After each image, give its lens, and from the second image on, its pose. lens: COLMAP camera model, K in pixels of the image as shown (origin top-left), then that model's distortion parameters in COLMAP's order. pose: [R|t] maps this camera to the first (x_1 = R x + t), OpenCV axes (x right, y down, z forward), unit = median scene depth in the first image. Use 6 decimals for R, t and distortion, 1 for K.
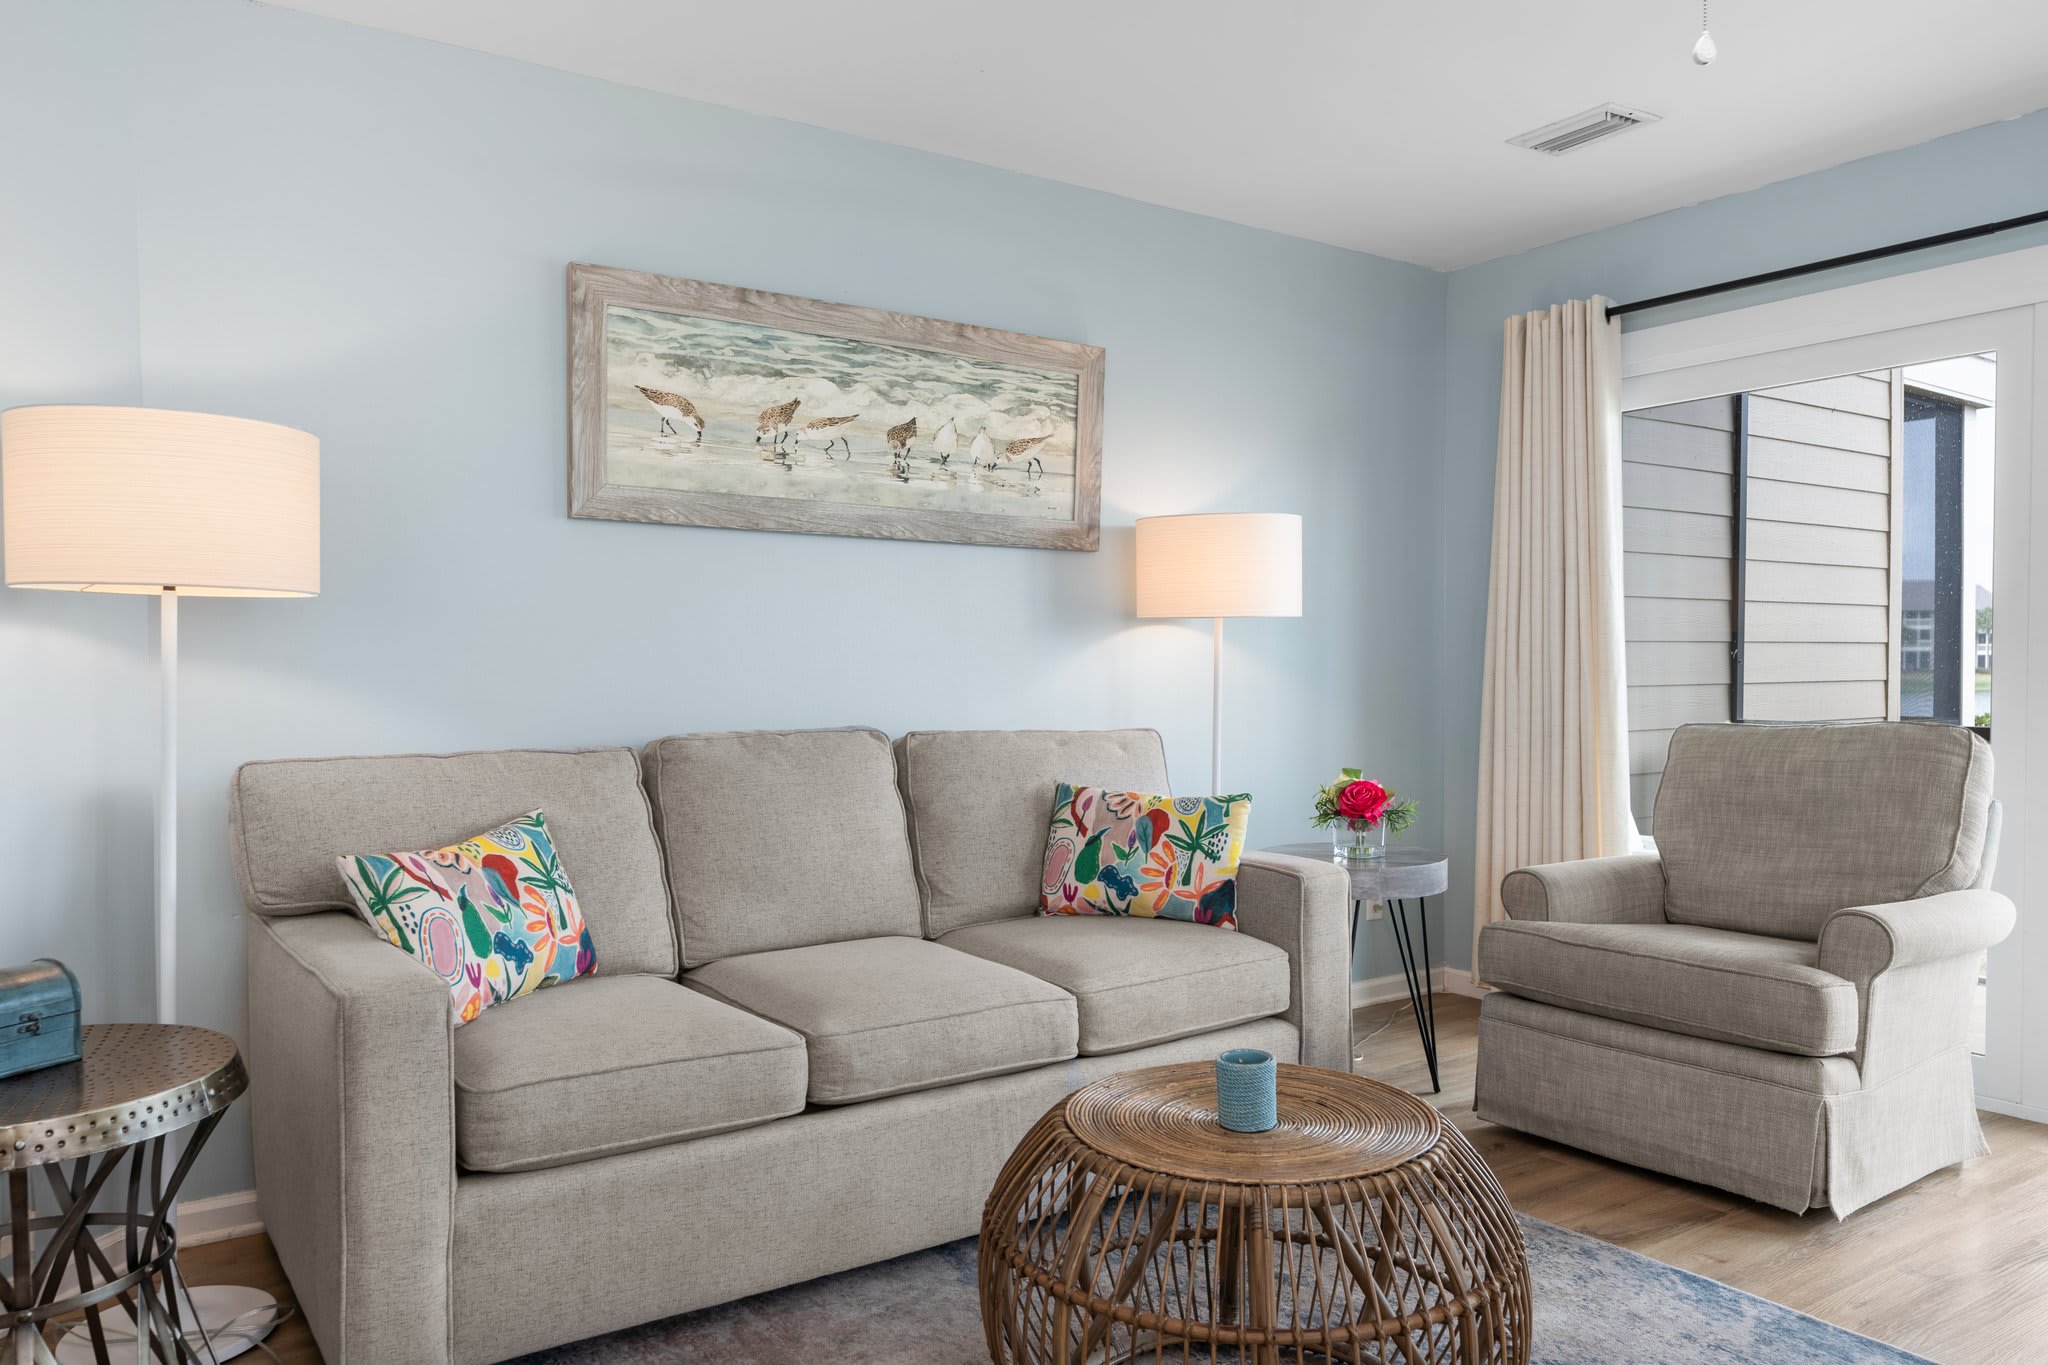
lens RADIAL K [[1498.9, 0, 1024.6], [0, 1498.9, 704.8], [0, 0, 1]] dist [-0.000290, 0.000239]
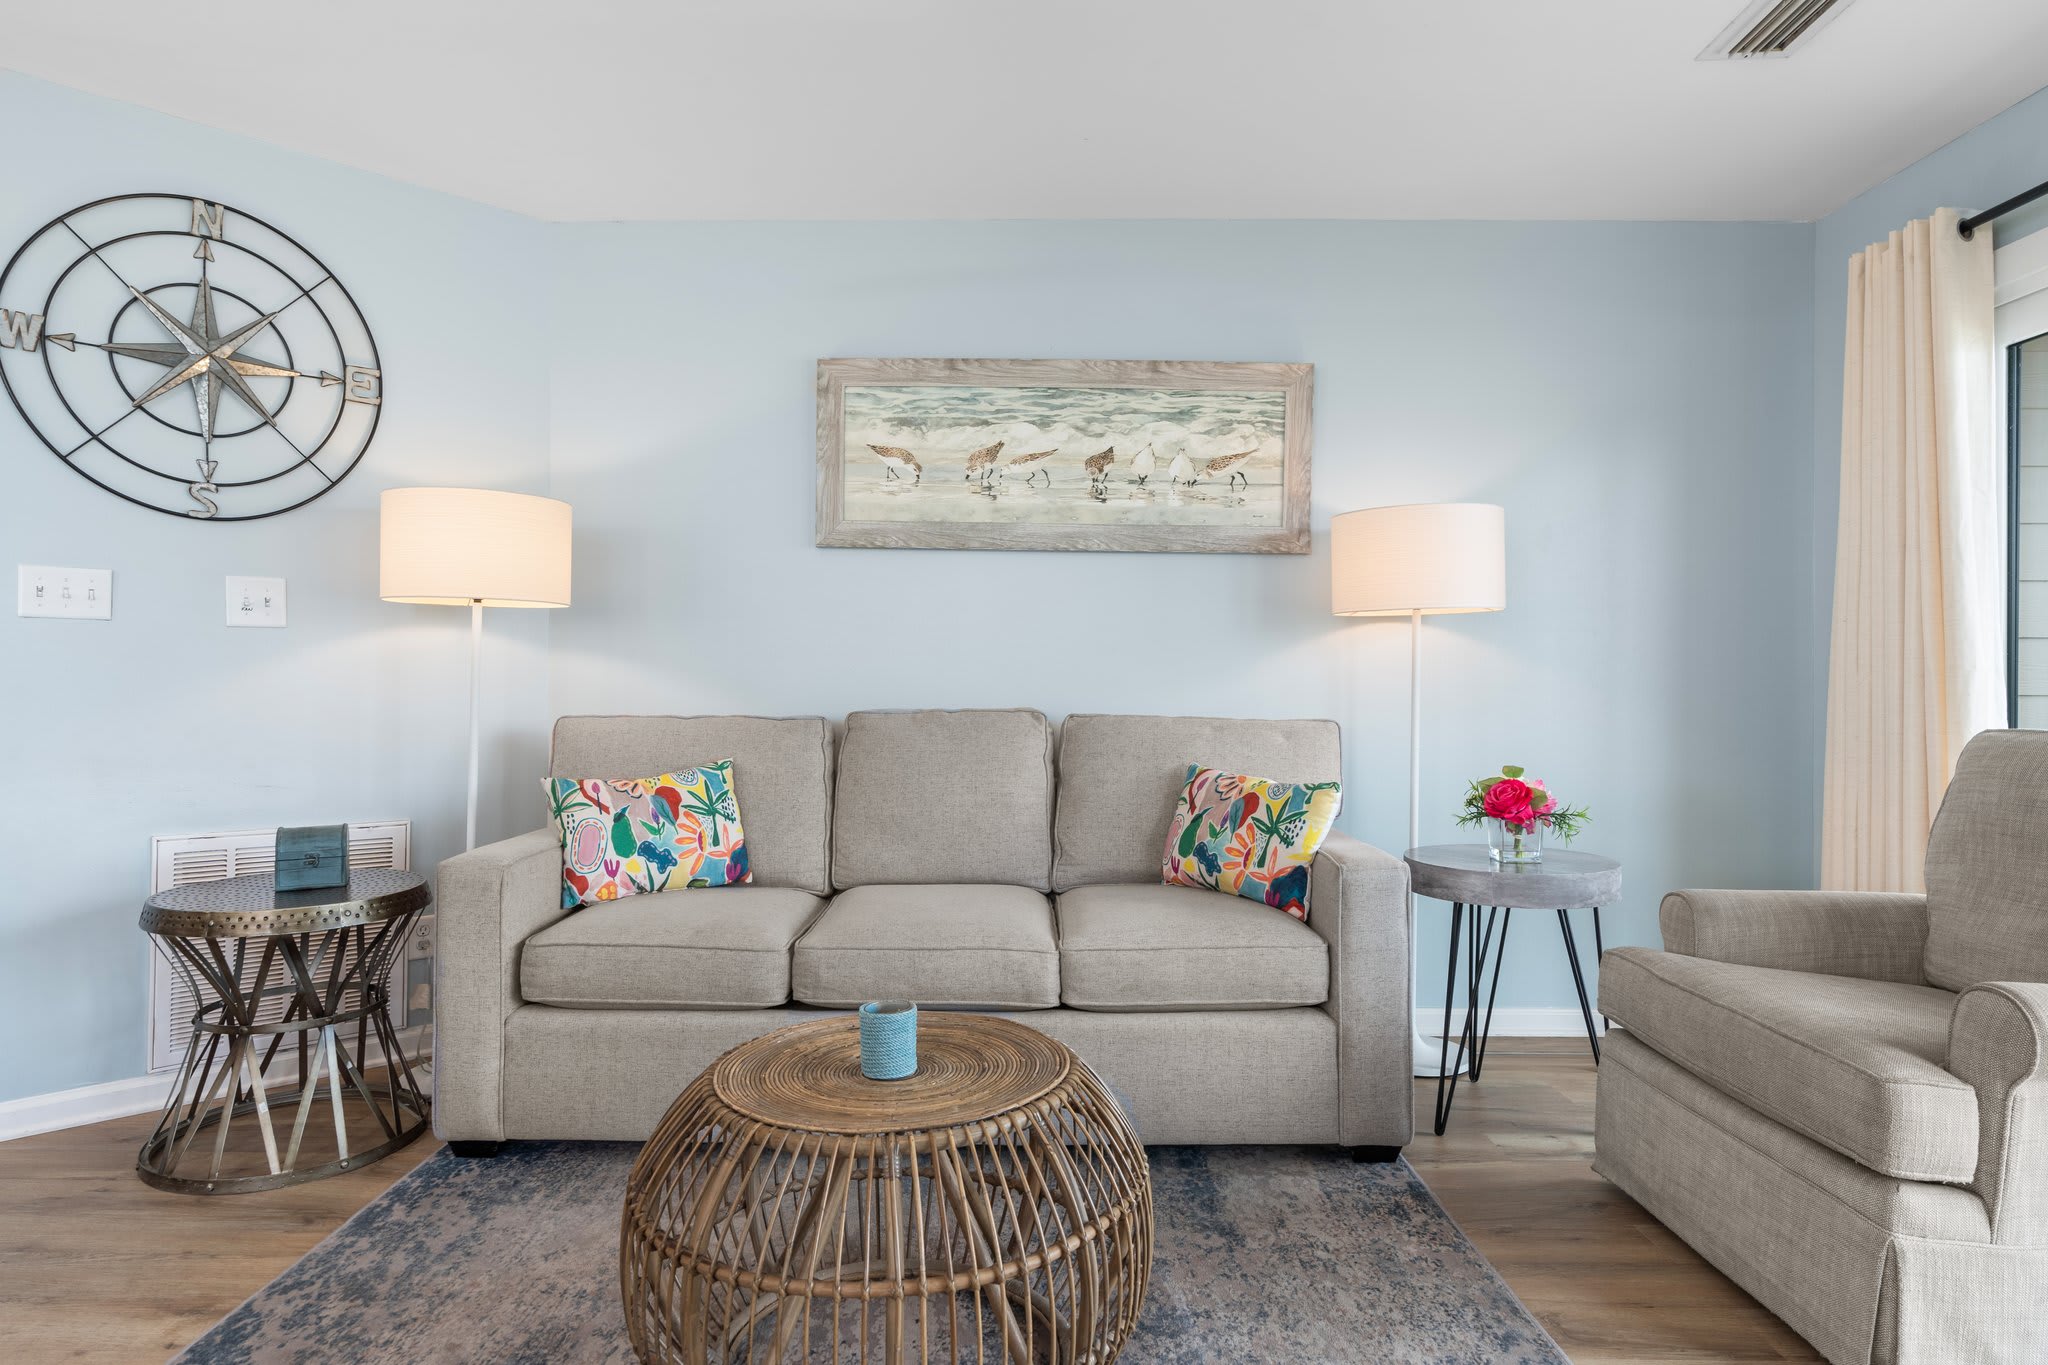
lens RADIAL K [[1178.0, 0, 1024.0], [0, 1178.0, 682.5], [0, 0, 1]] dist [-0.004443, 0.000222]
pose [[0.807382, 0.005940, -0.589999, 0.447067], [-0.024725, 0.999412, -0.023774, 0.016565], [0.589510, 0.033782, 0.807054, 0.244409]]
